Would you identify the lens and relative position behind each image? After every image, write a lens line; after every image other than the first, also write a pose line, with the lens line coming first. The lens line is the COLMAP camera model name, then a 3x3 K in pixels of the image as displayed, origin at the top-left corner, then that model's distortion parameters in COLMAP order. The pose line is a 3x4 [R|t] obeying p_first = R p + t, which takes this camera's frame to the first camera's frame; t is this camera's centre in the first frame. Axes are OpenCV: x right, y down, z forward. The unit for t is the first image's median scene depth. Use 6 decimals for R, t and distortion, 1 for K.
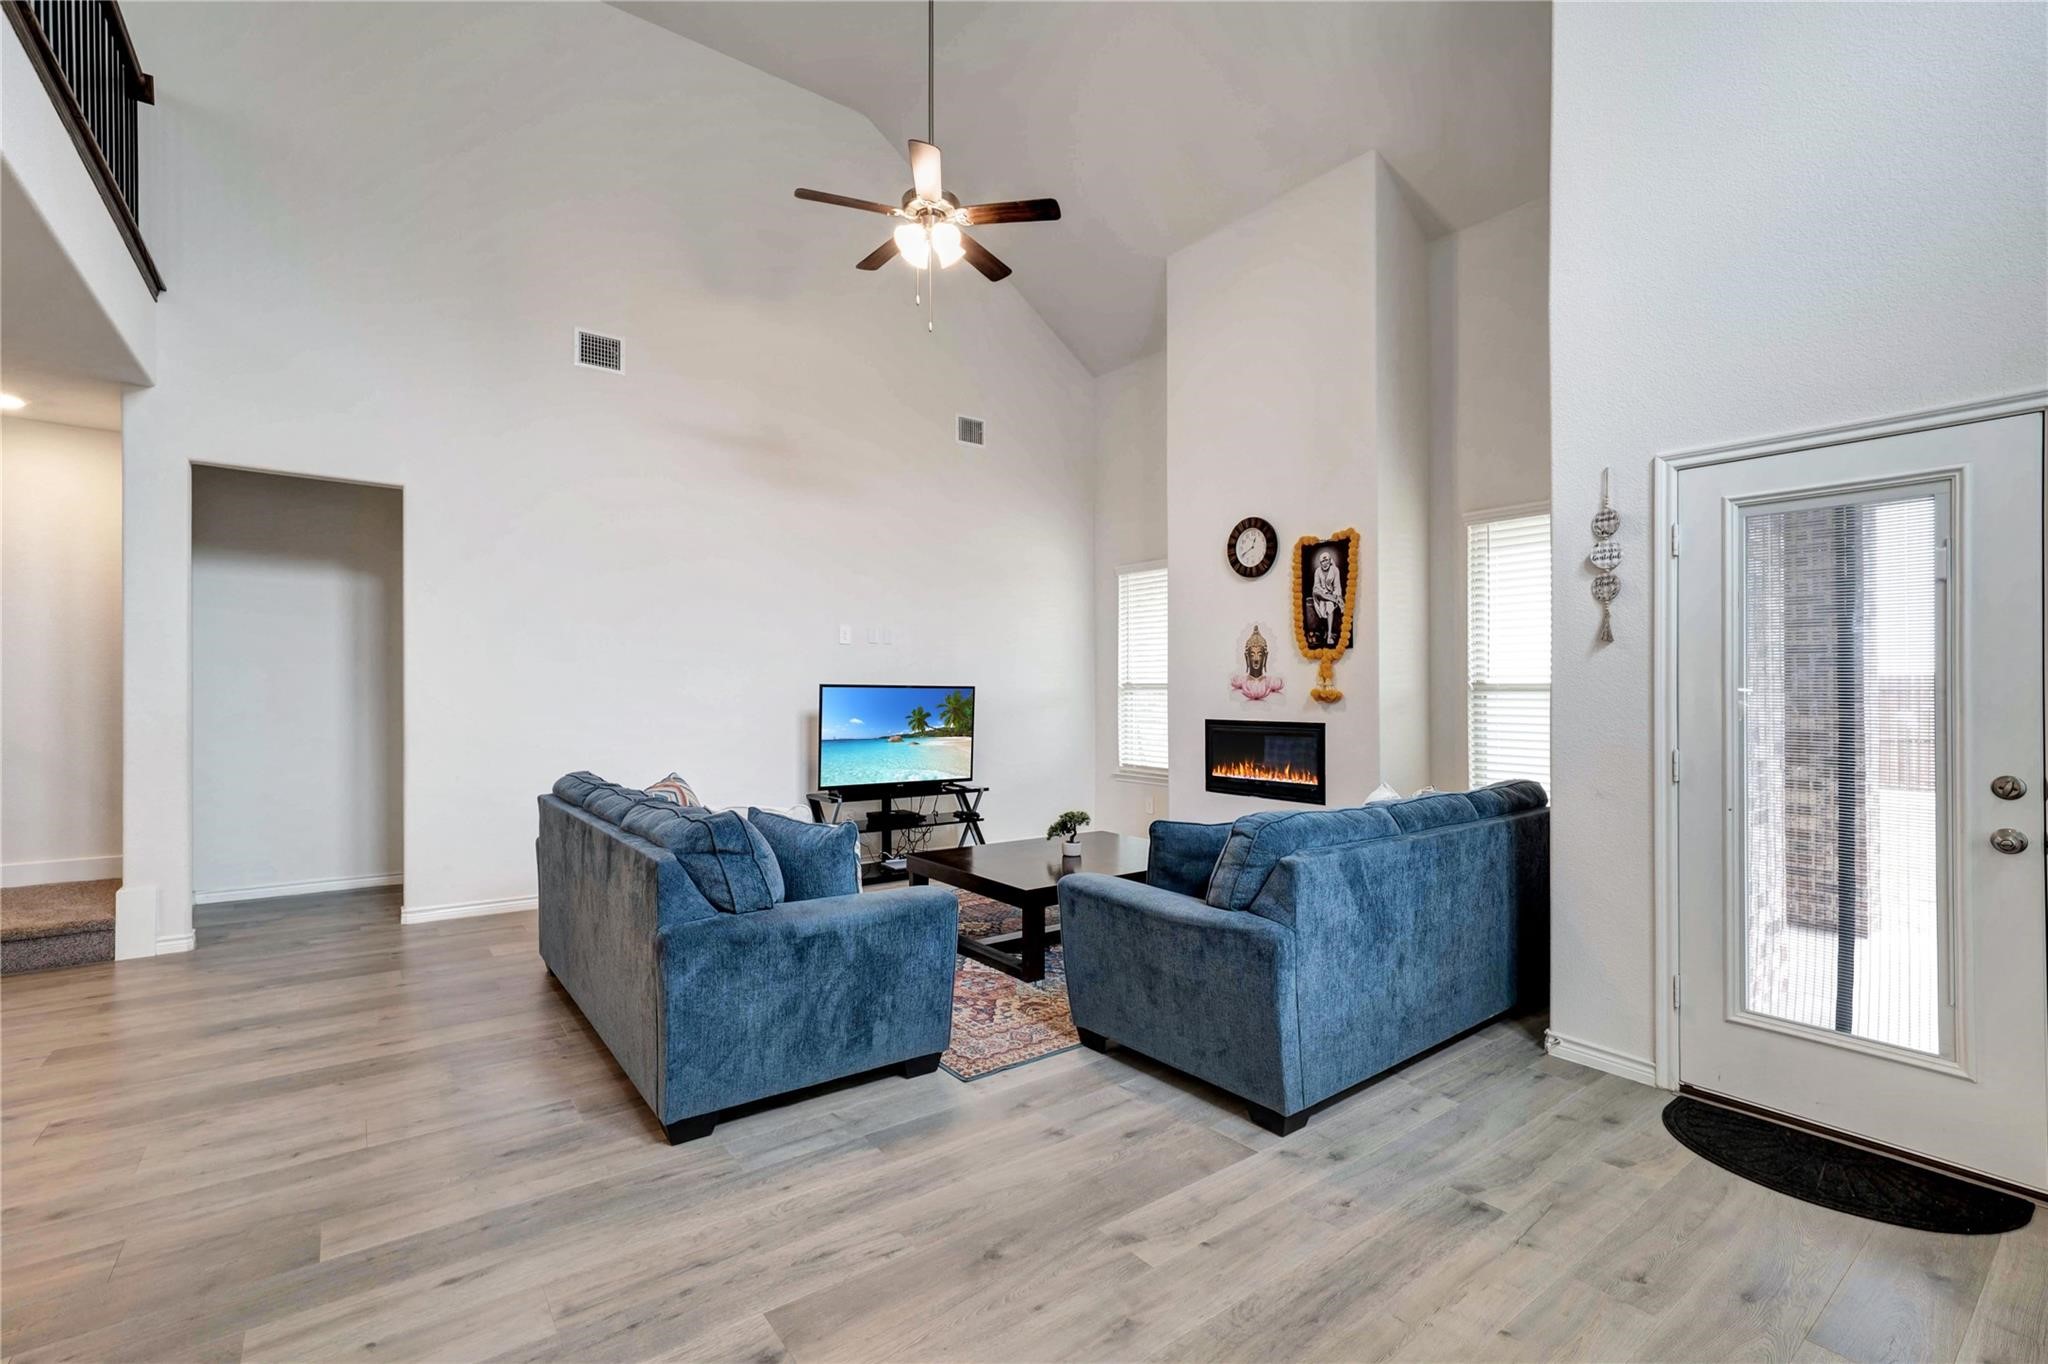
lens RADIAL K [[896.3, 0, 1027.7], [0, 896.3, 711.4], [0, 0, 1]] dist [0.002067, -0.000291]
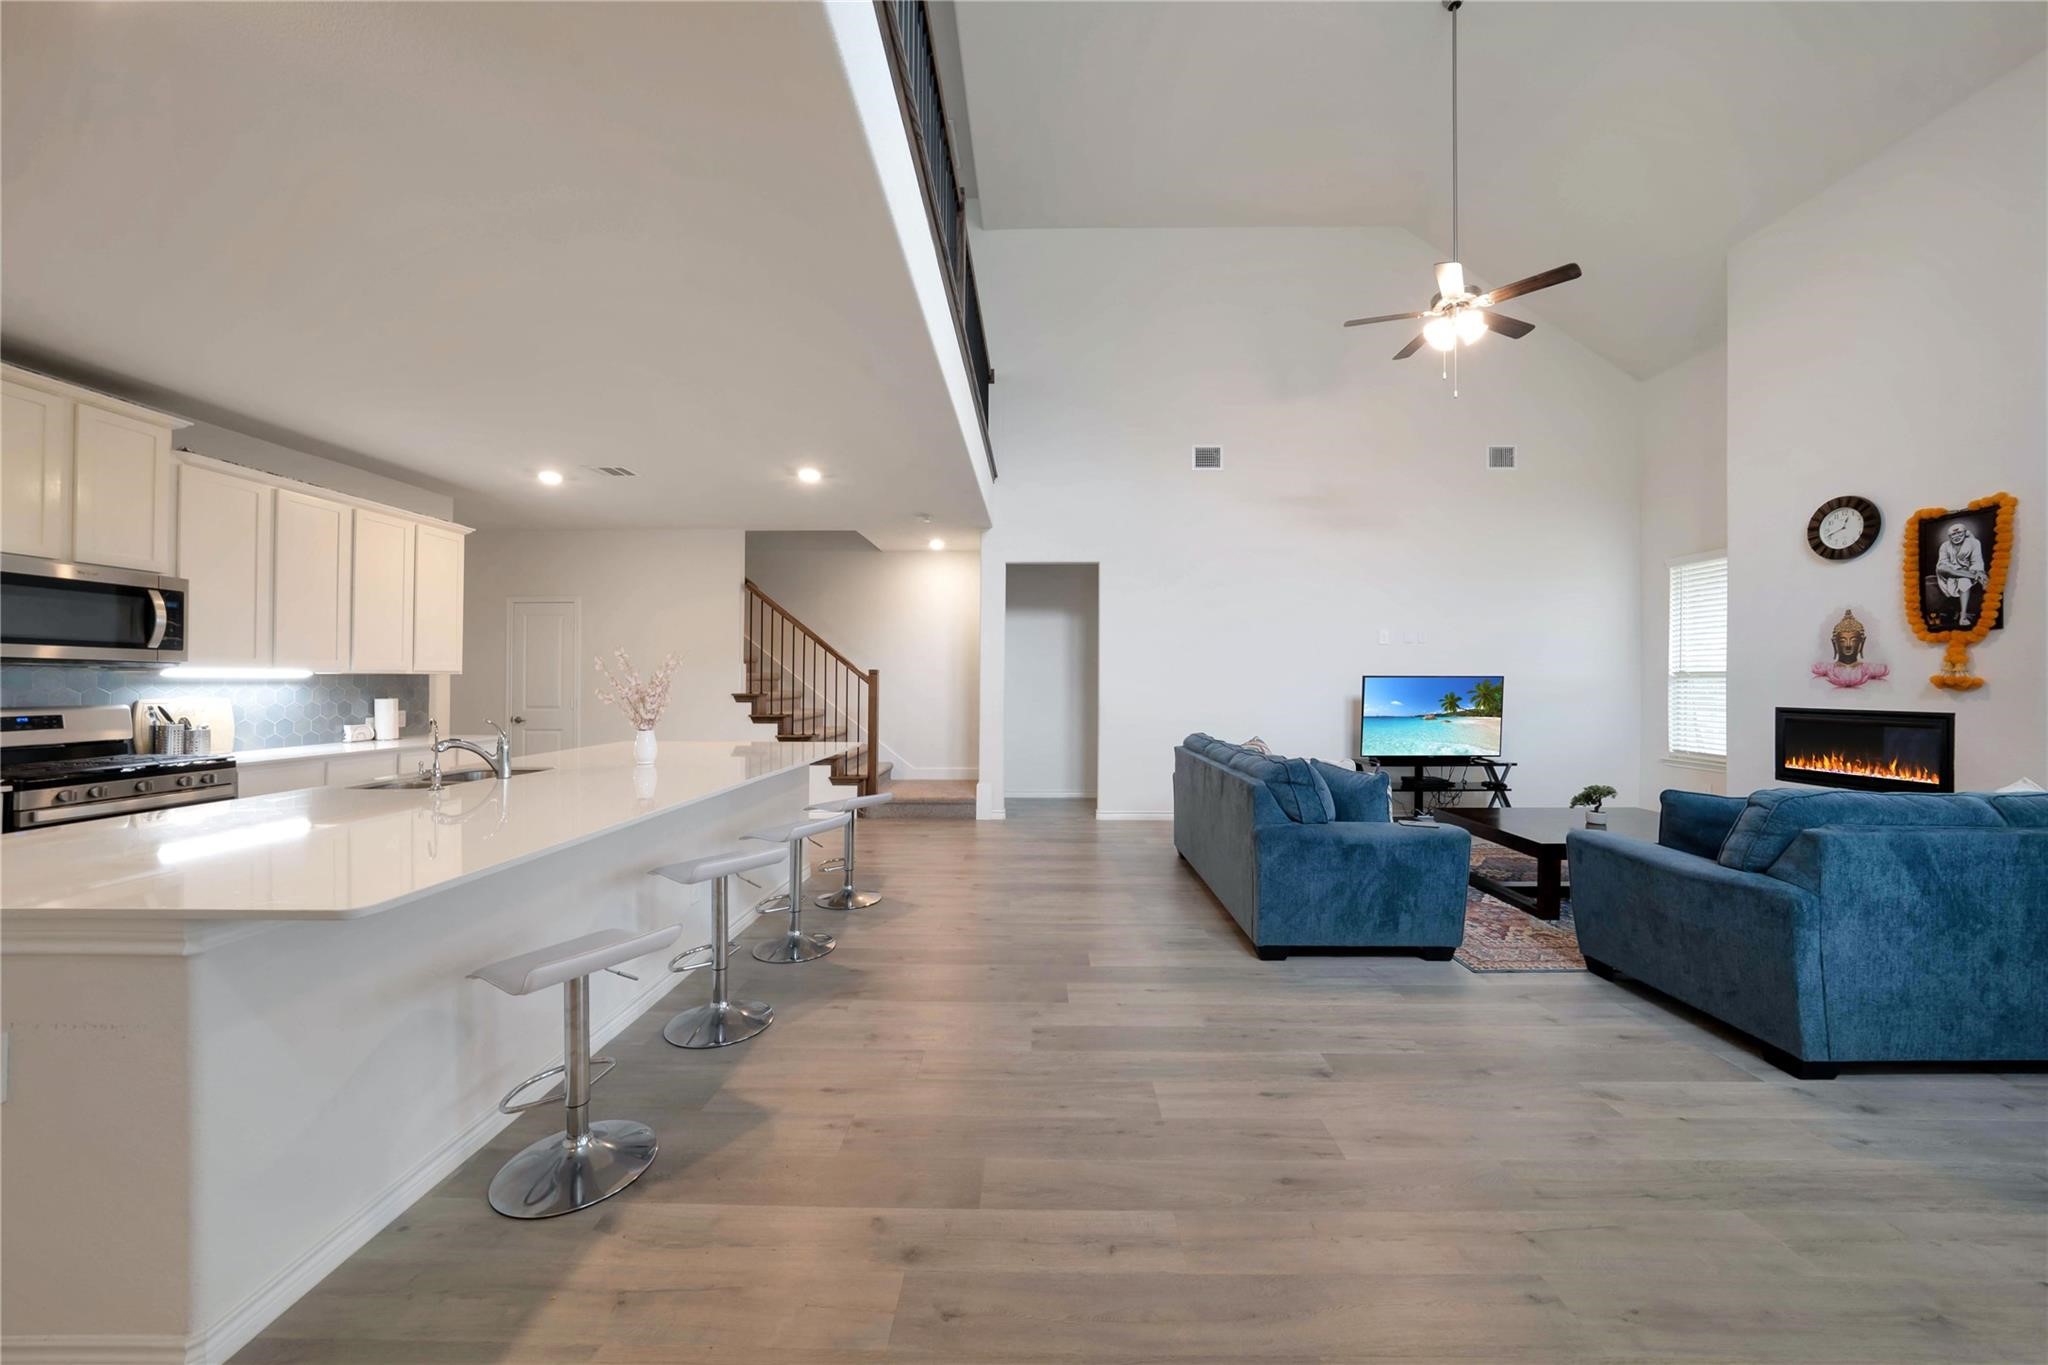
lens RADIAL K [[720.9, 0, 1024.9], [0, 720.9, 687.5], [0, 0, 1]] dist [-0.020986, 0.002784]
pose [[0.783071, 0.000378, -0.621932, 0.046122], [-0.009788, 0.999883, -0.011716, 0.006119], [0.621855, 0.015262, 0.782983, -0.177813]]
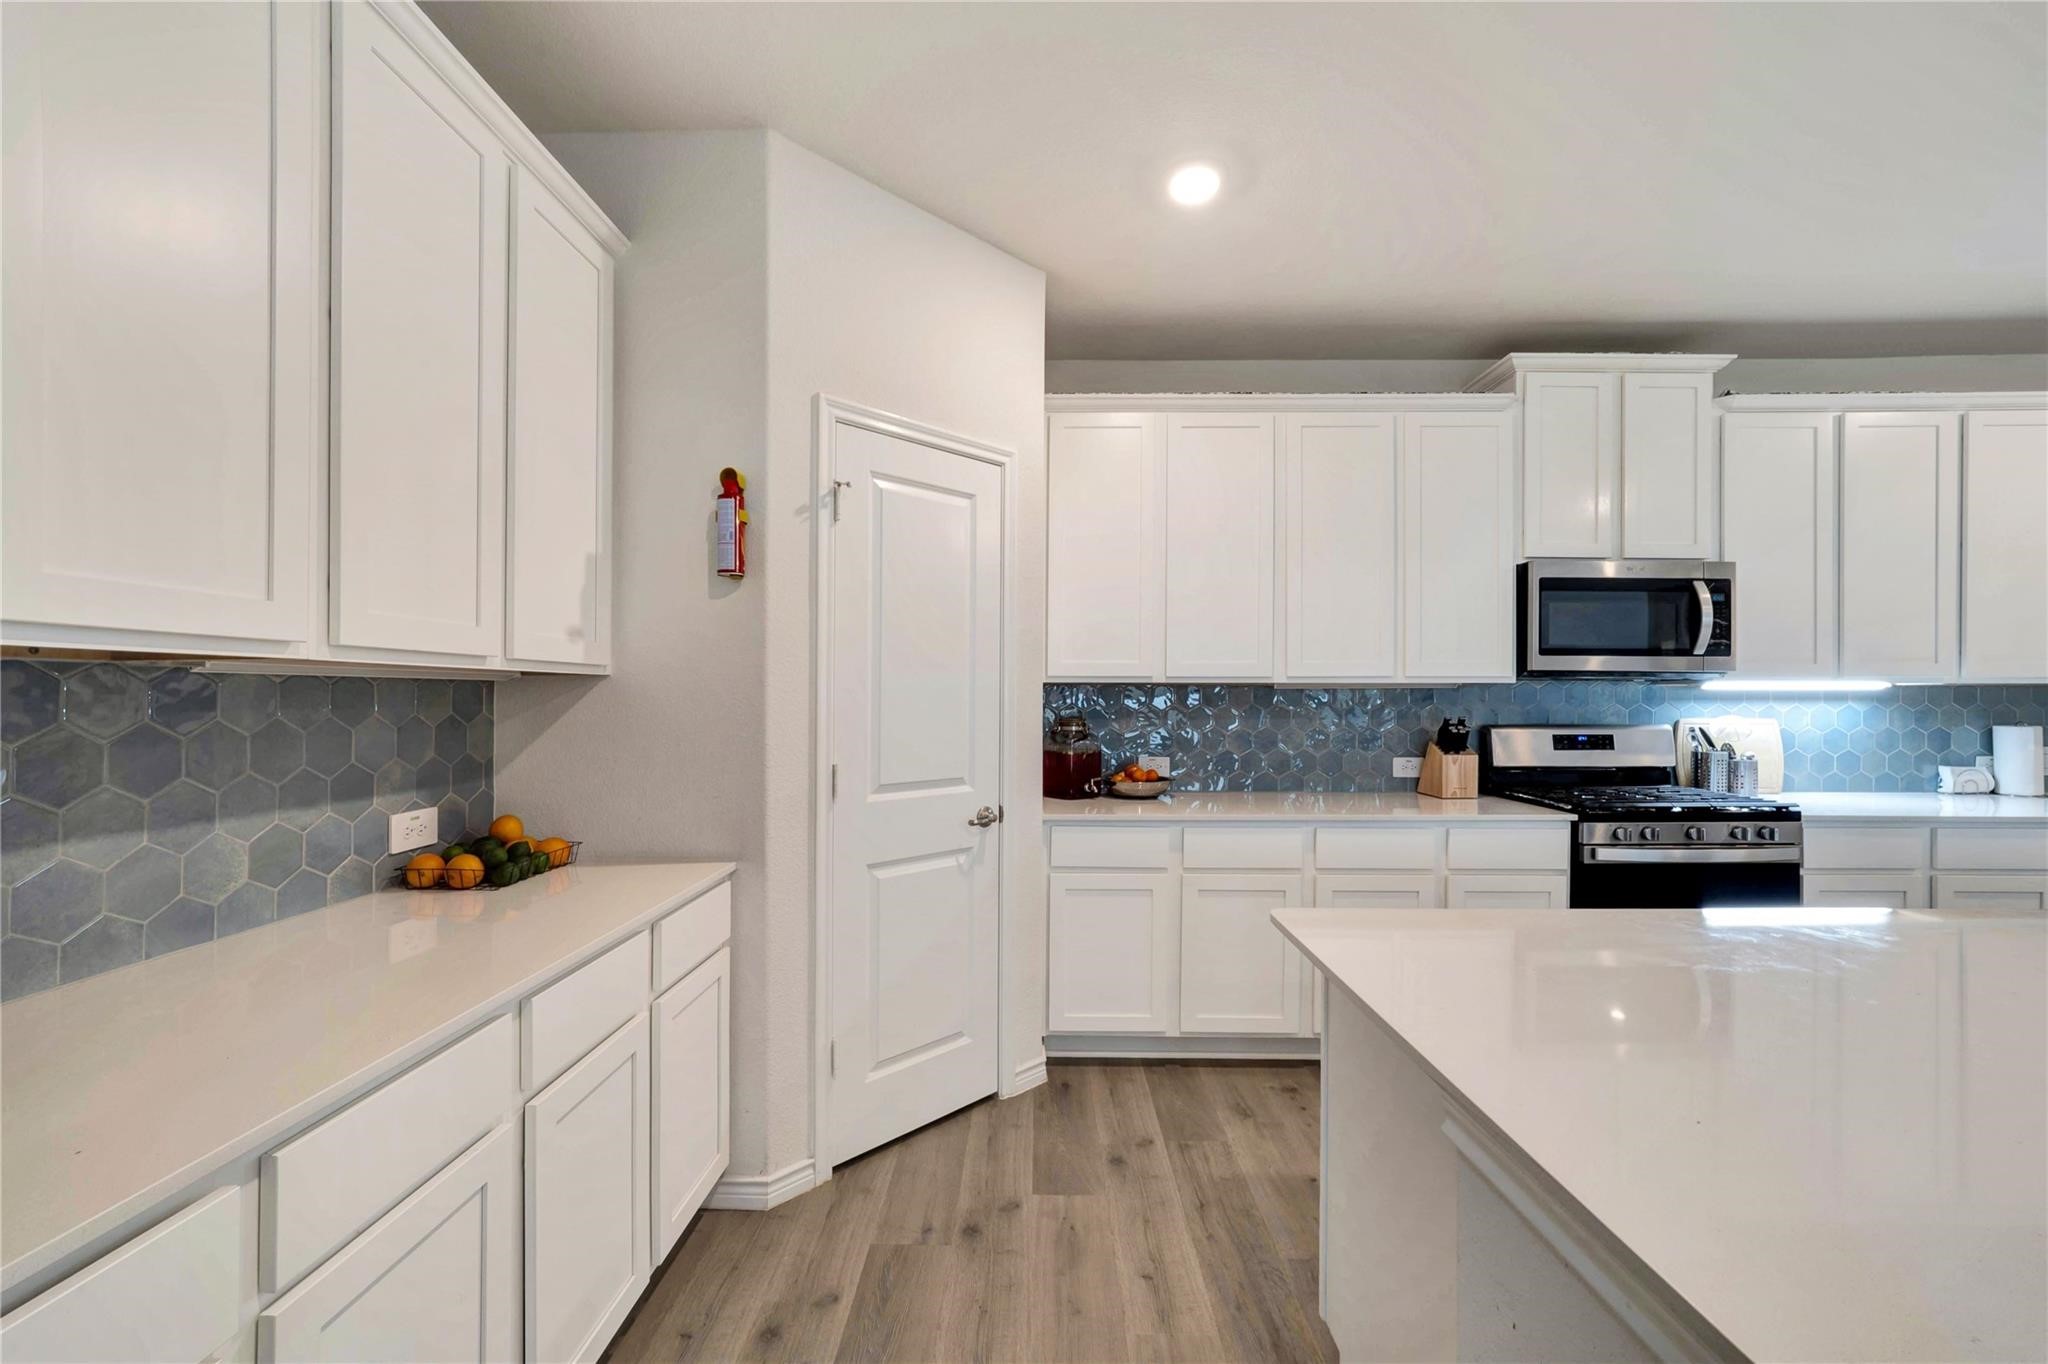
lens RADIAL K [[806.2, 0, 1032.6], [0, 806.2, 684.5], [0, 0, 1]] dist [-0.013034, 0.002607]
pose [[-0.608364, -0.013391, -0.793545, -0.306602], [-0.019118, 0.999815, -0.002215, 0.000777], [0.793428, 0.013823, -0.608508, -0.205966]]
